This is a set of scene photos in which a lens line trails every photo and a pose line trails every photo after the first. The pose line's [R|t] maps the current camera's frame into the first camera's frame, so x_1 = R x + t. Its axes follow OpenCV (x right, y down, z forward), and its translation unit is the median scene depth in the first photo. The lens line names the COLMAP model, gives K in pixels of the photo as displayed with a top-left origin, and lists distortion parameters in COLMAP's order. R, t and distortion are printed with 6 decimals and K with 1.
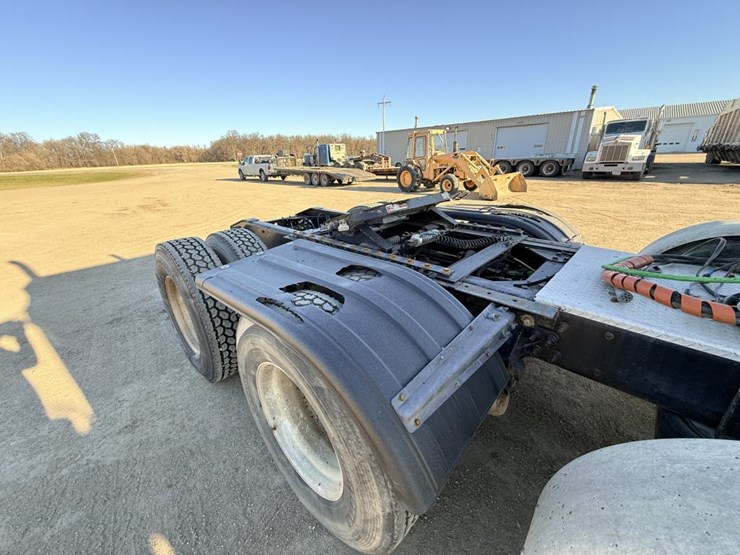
lens RADIAL K [[294.2, 0, 368.8], [0, 294.2, 276.2], [0, 0, 1]] dist [-0.001017, 0.000161]
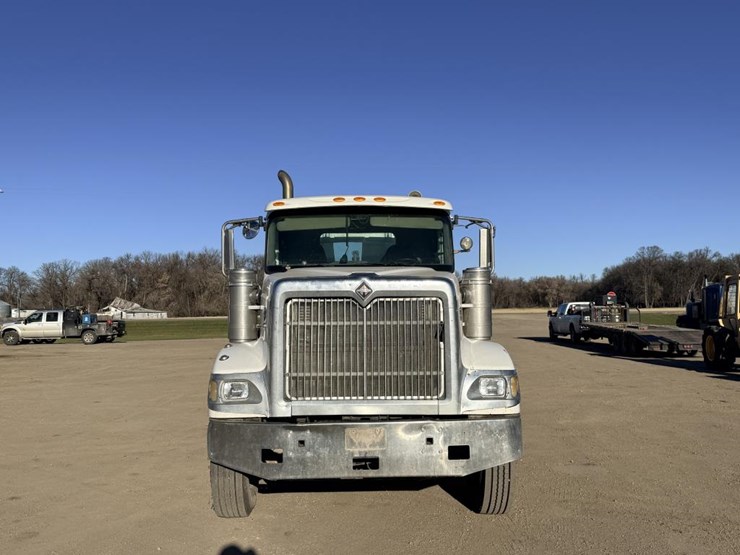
lens RADIAL K [[739.8, 0, 375.9], [0, 739.8, 276.7], [0, 0, 1]] dist [0.124498, 0.001384]
pose [[0.717956, -0.006557, -0.696058, 0.473700], [-0.273463, 0.916903, -0.290703, 0.122371], [0.640123, 0.399057, 0.656502, -0.358928]]
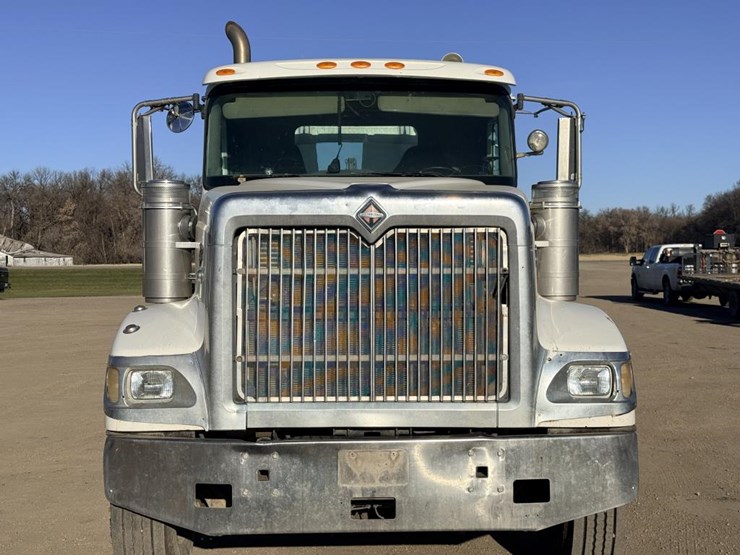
lens RADIAL K [[1063.4, 0, 370.0], [0, 1063.4, 277.5], [0, 0, 1]] dist [0.128982, 0.004570]
pose [[0.714727, 0.042050, -0.698139, 0.439140], [-0.278739, 0.932618, -0.229190, 0.113349], [0.641459, 0.358406, 0.678288, -0.329637]]
